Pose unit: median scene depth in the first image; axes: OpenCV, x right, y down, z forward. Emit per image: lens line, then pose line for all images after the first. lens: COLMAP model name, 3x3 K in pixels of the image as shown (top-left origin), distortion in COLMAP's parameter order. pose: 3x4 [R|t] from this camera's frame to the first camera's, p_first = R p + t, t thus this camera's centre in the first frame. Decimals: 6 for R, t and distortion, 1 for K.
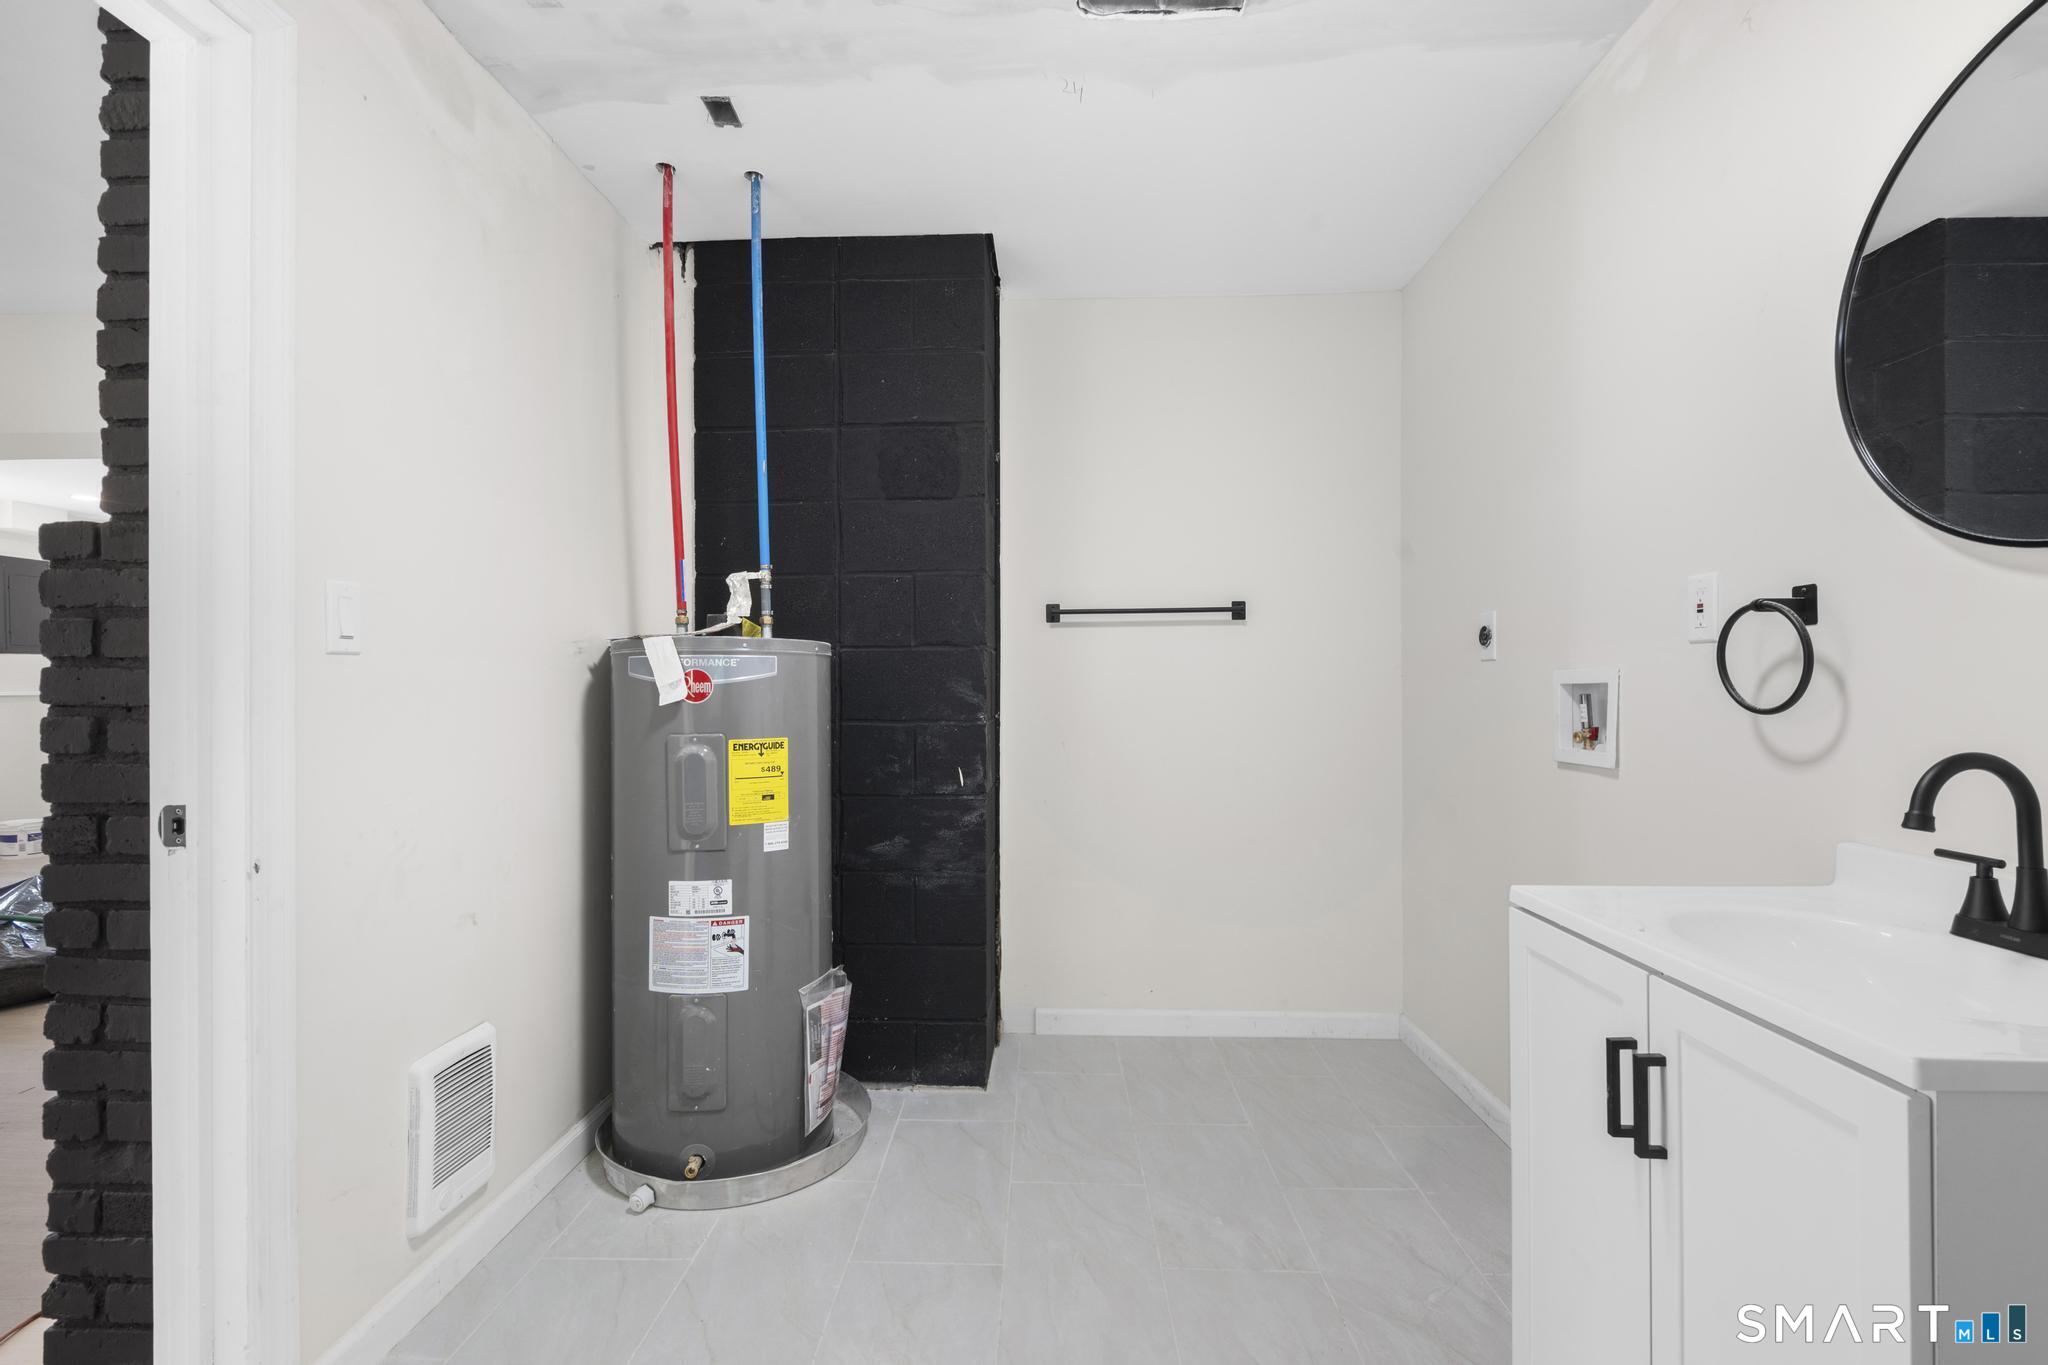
lens RADIAL K [[930.8, 0, 1071.5], [0, 930.8, 697.3], [0, 0, 1]] dist [-0.005638, 0.001417]
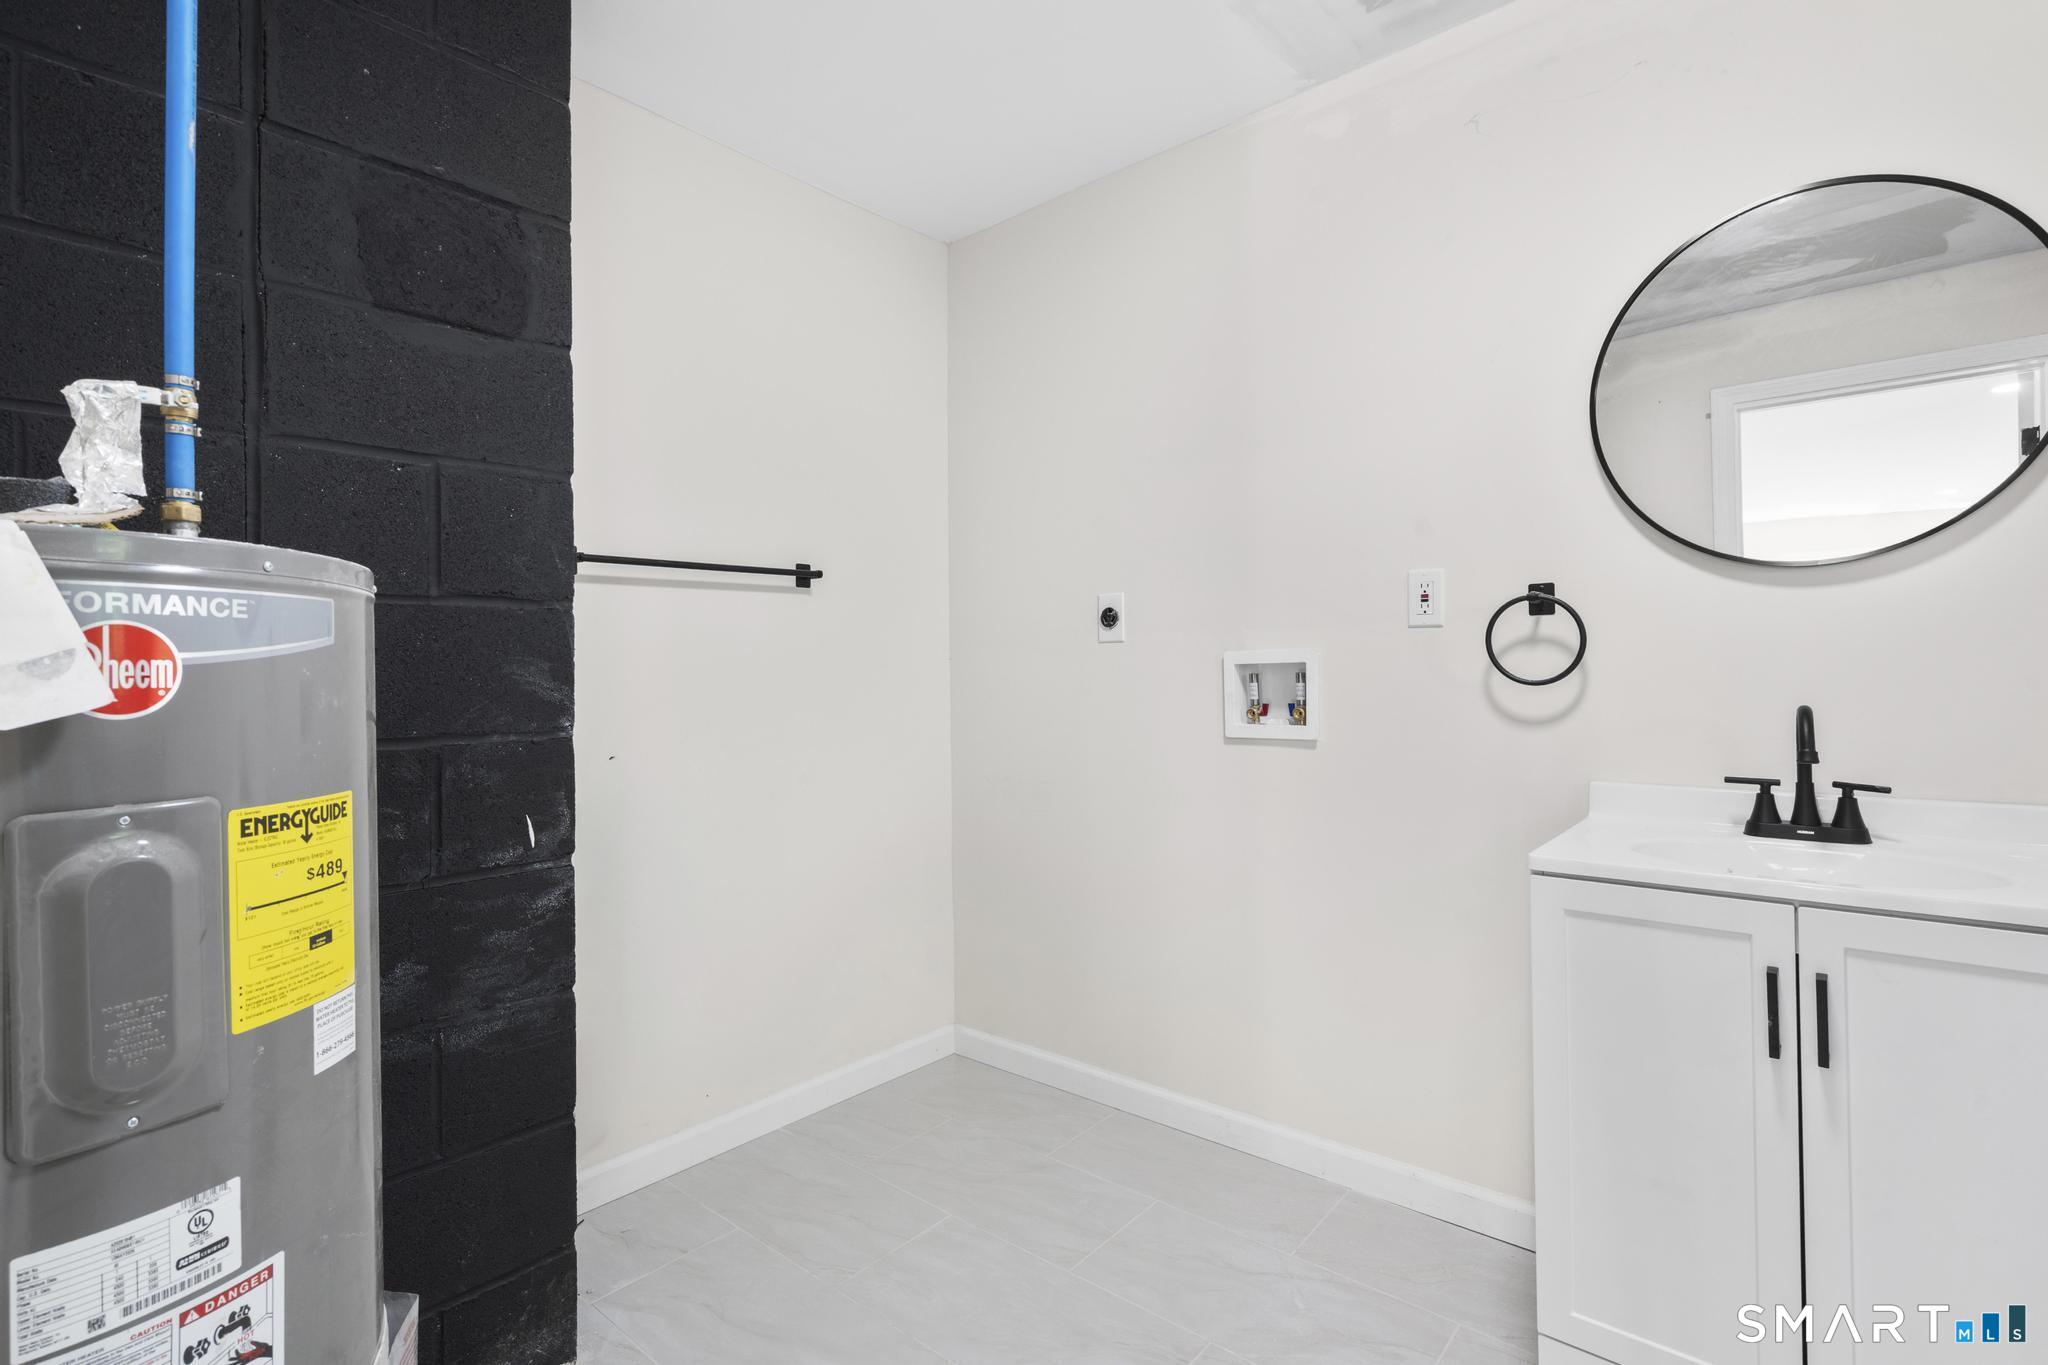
lens RADIAL K [[930.8, 0, 1023.2], [0, 930.8, 670.5], [0, 0, 1]] dist [-0.005638, 0.001417]
pose [[0.644379, -0.005169, 0.764689, -0.438584], [0.019242, 0.999770, -0.009457, -0.001777], [-0.764464, 0.020808, 0.644331, 0.494225]]
